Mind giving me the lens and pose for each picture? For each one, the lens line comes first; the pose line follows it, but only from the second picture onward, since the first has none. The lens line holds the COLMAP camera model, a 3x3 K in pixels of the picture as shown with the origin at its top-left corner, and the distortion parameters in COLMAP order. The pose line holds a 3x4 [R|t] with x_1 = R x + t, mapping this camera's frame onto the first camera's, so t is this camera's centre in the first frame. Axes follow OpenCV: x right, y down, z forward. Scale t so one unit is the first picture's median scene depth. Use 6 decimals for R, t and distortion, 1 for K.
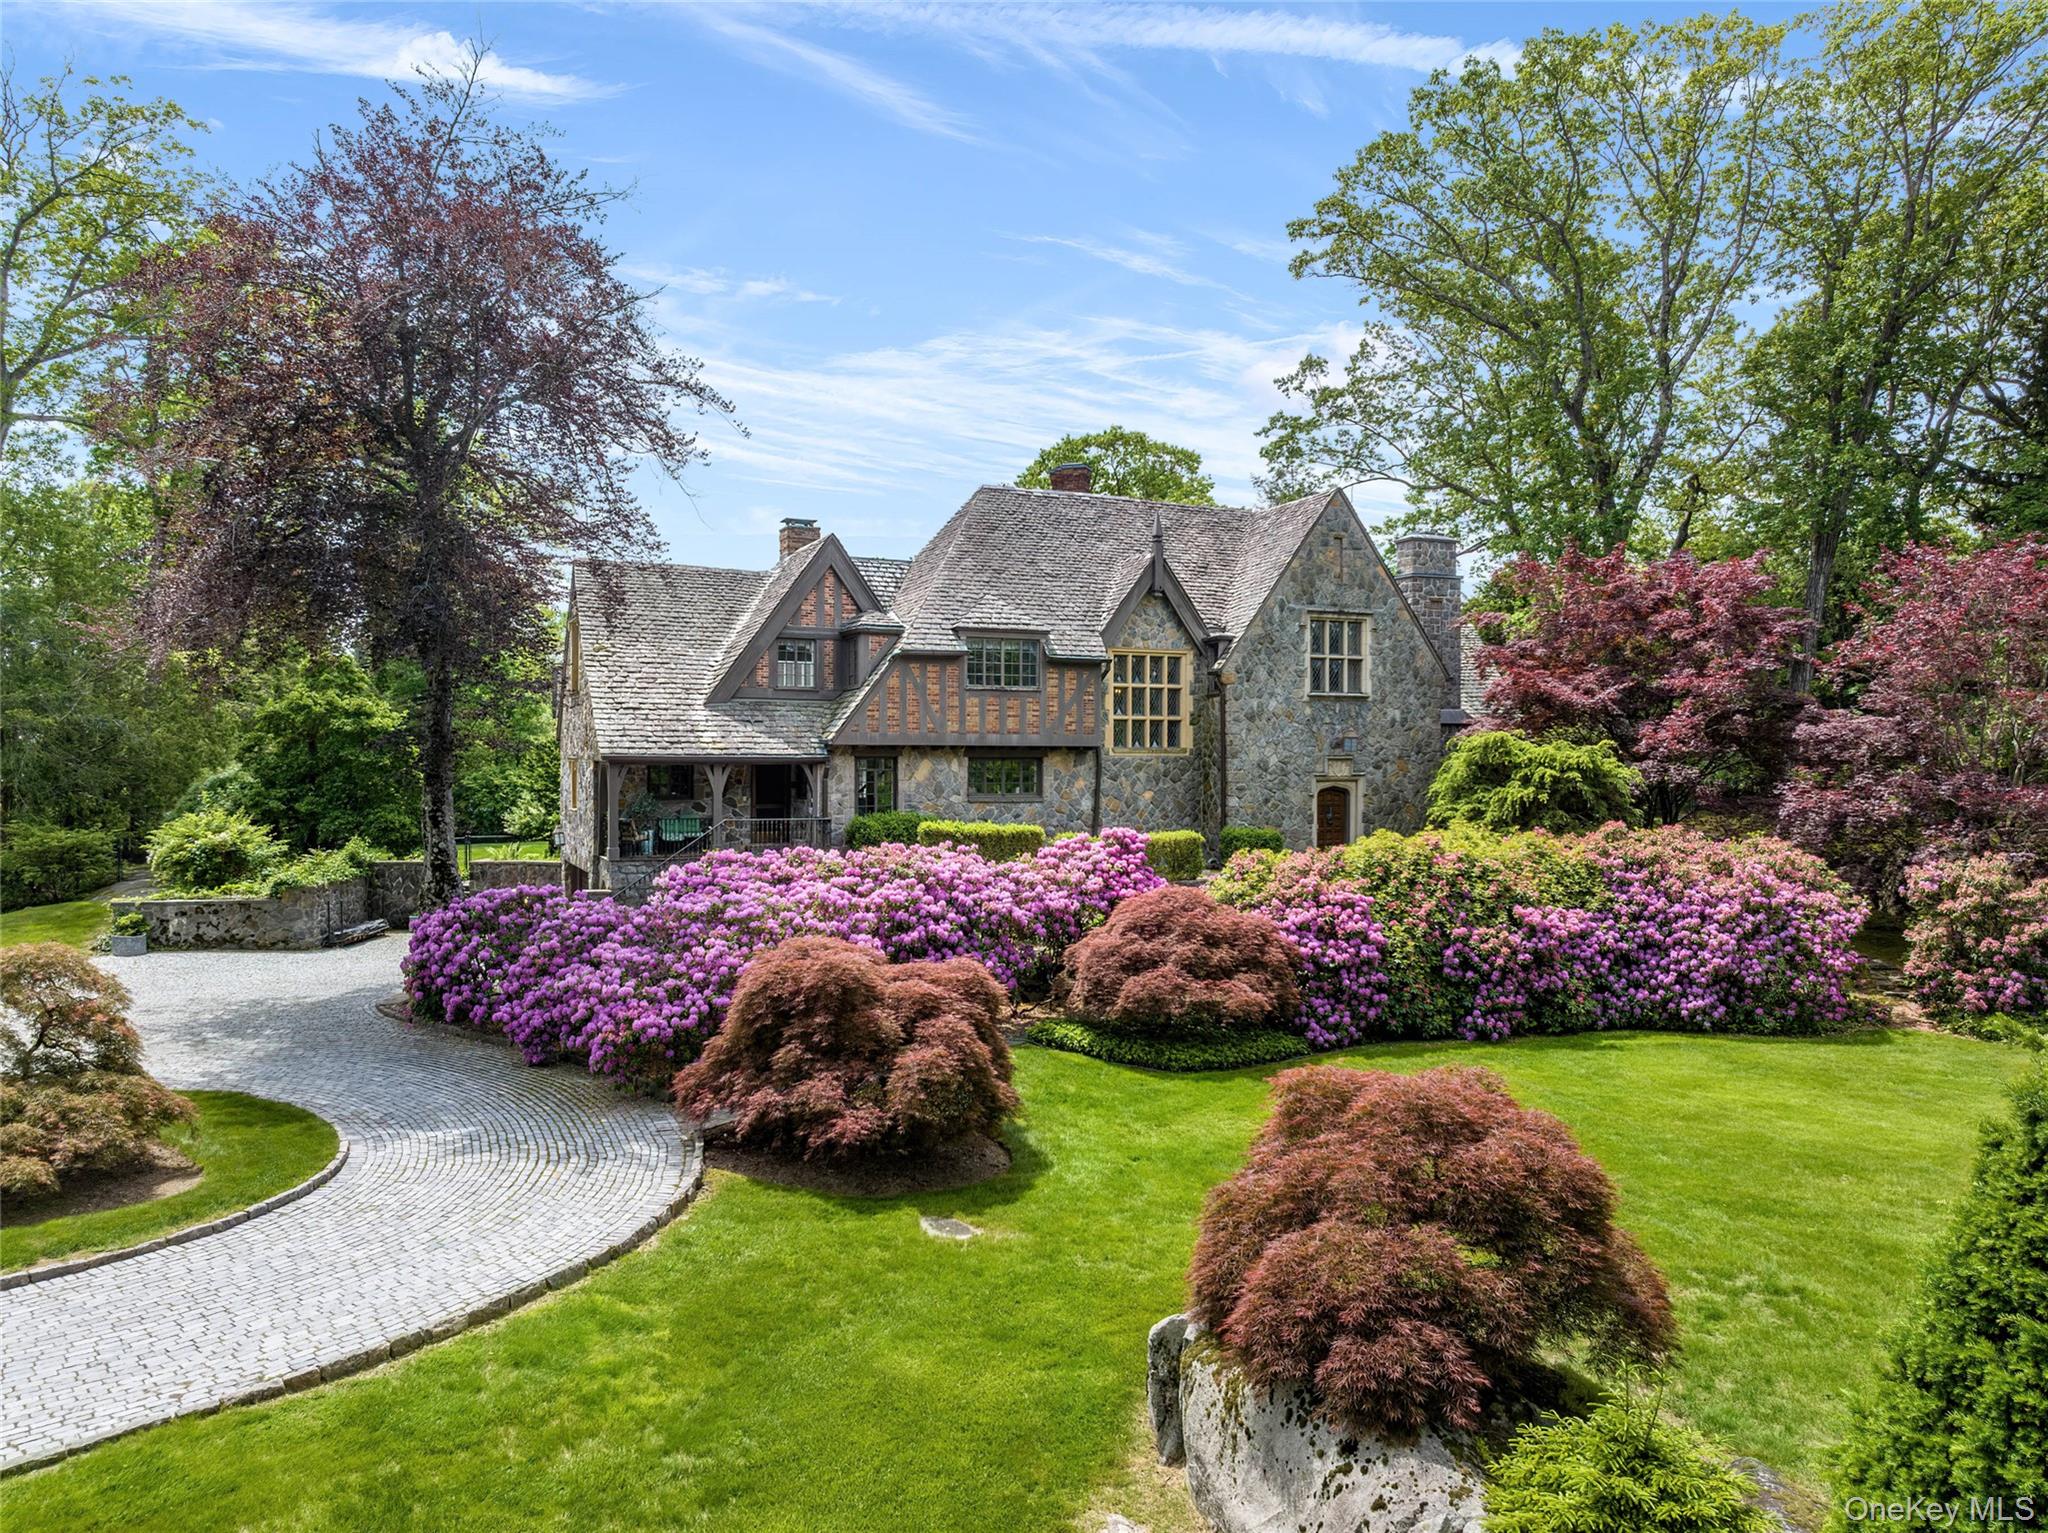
lens RADIAL K [[1452.2, 0, 1011.7], [0, 1452.2, 753.6], [0, 0, 1]] dist [-0.008431, -0.052785]
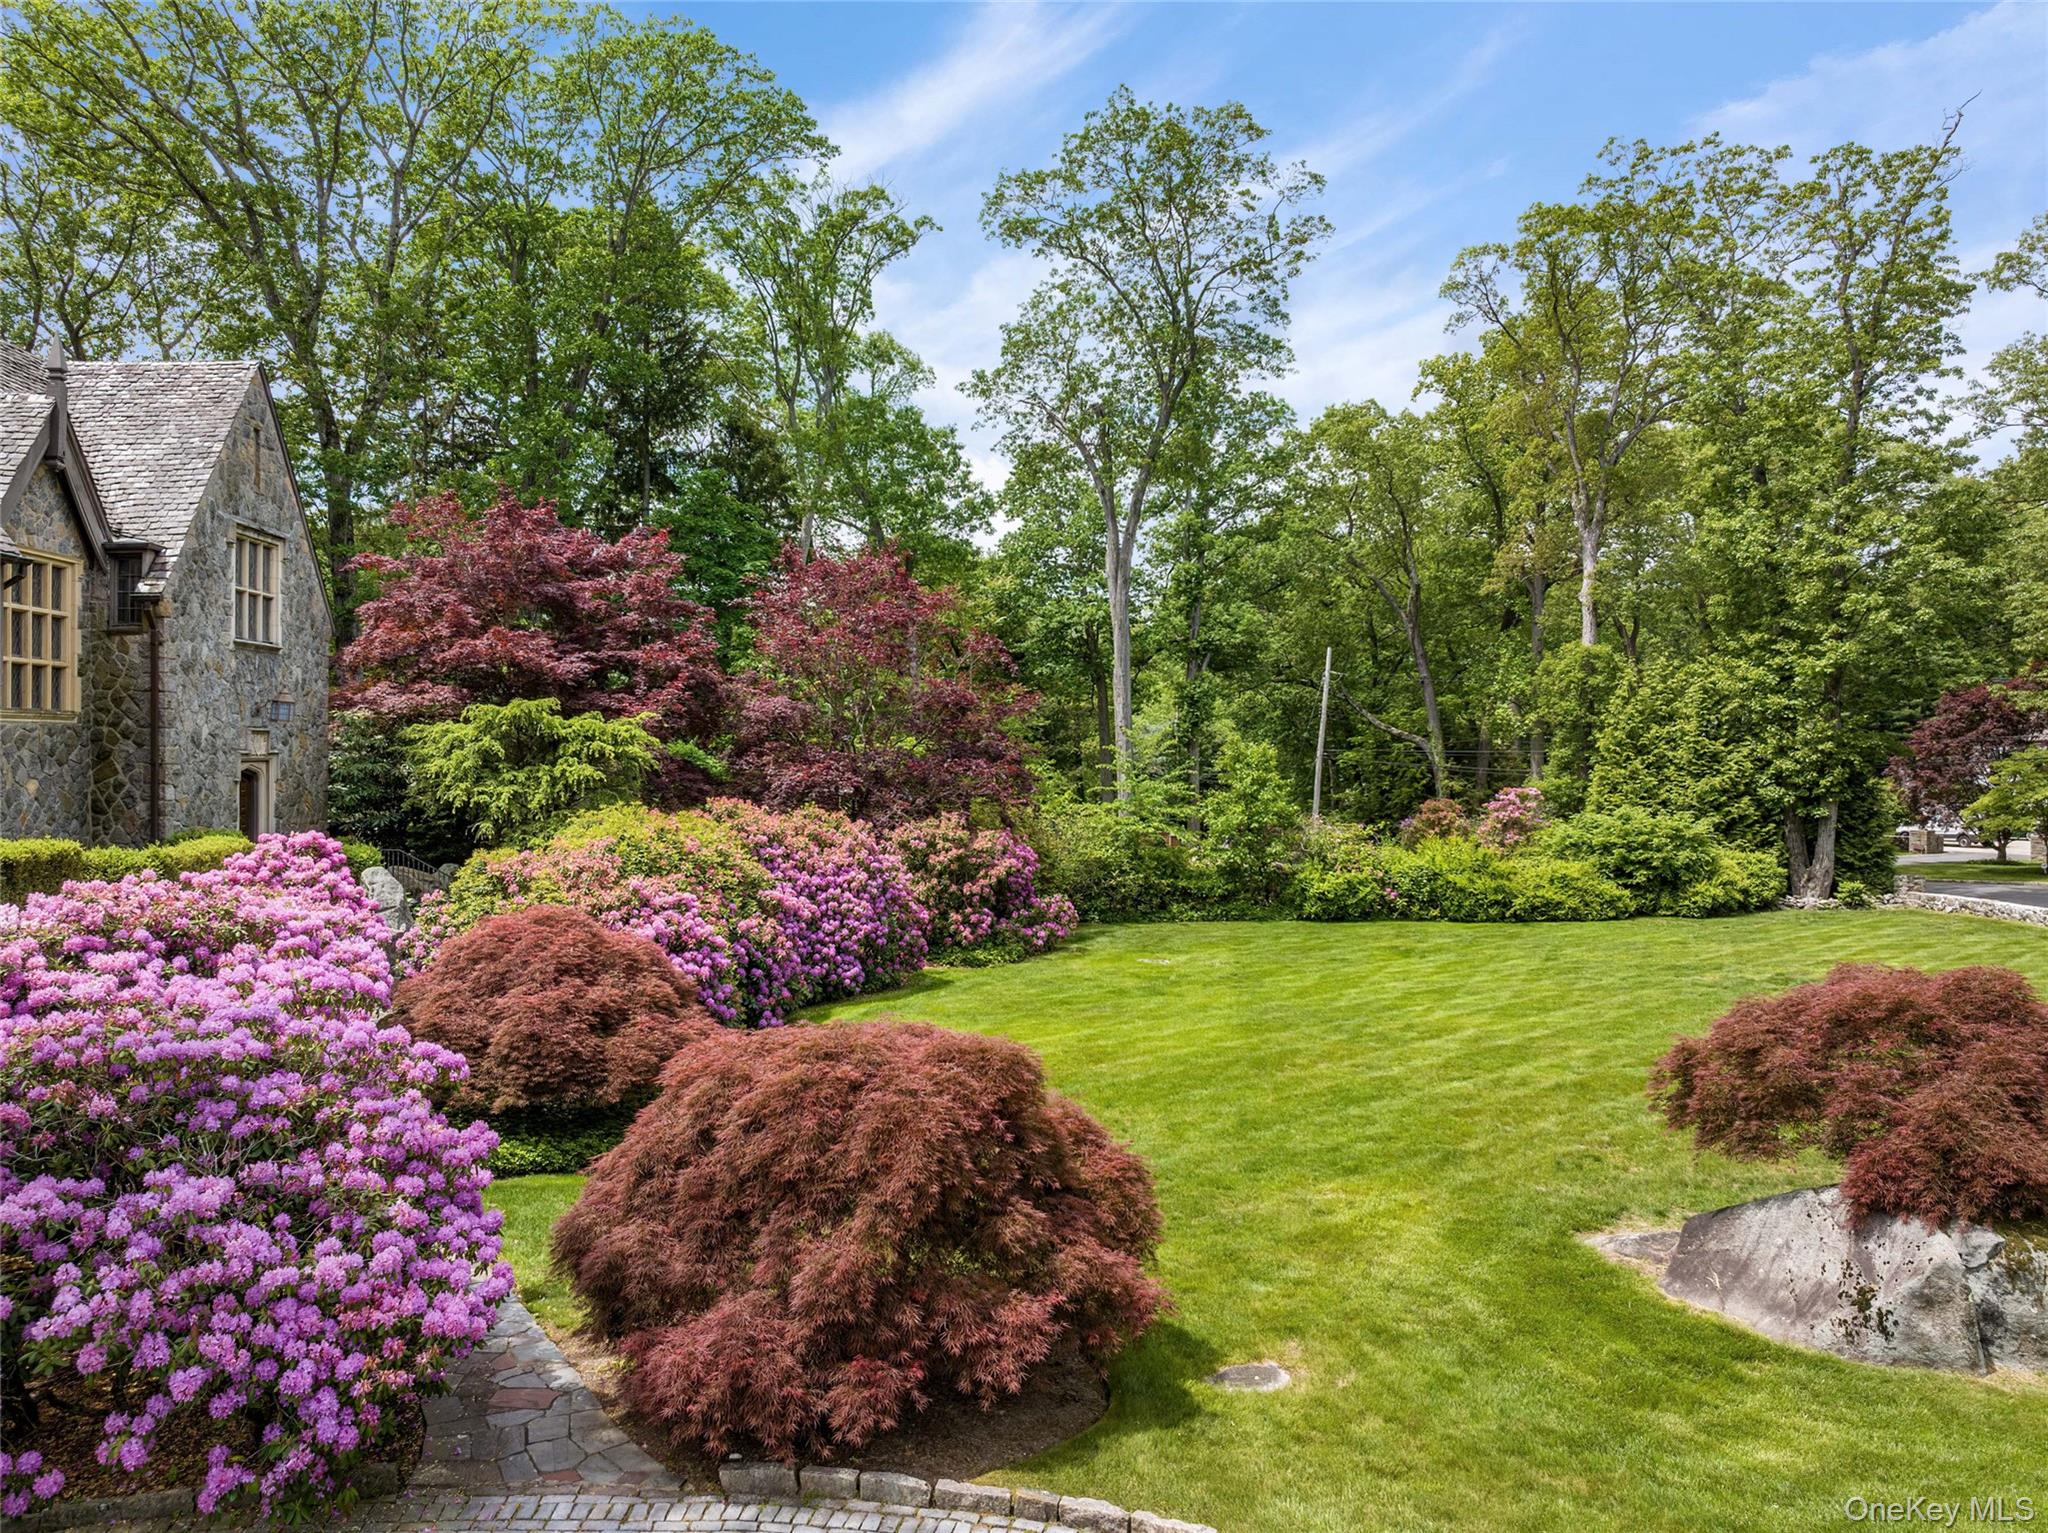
lens RADIAL K [[1452.2, 0, 1011.7], [0, 1452.2, 753.6], [0, 0, 1]] dist [-0.008431, -0.052785]
pose [[0.364420, -0.003742, 0.931227, -0.407472], [-0.000771, 0.999990, 0.004320, 0.014900], [-0.931234, -0.002293, 0.364414, 0.496626]]
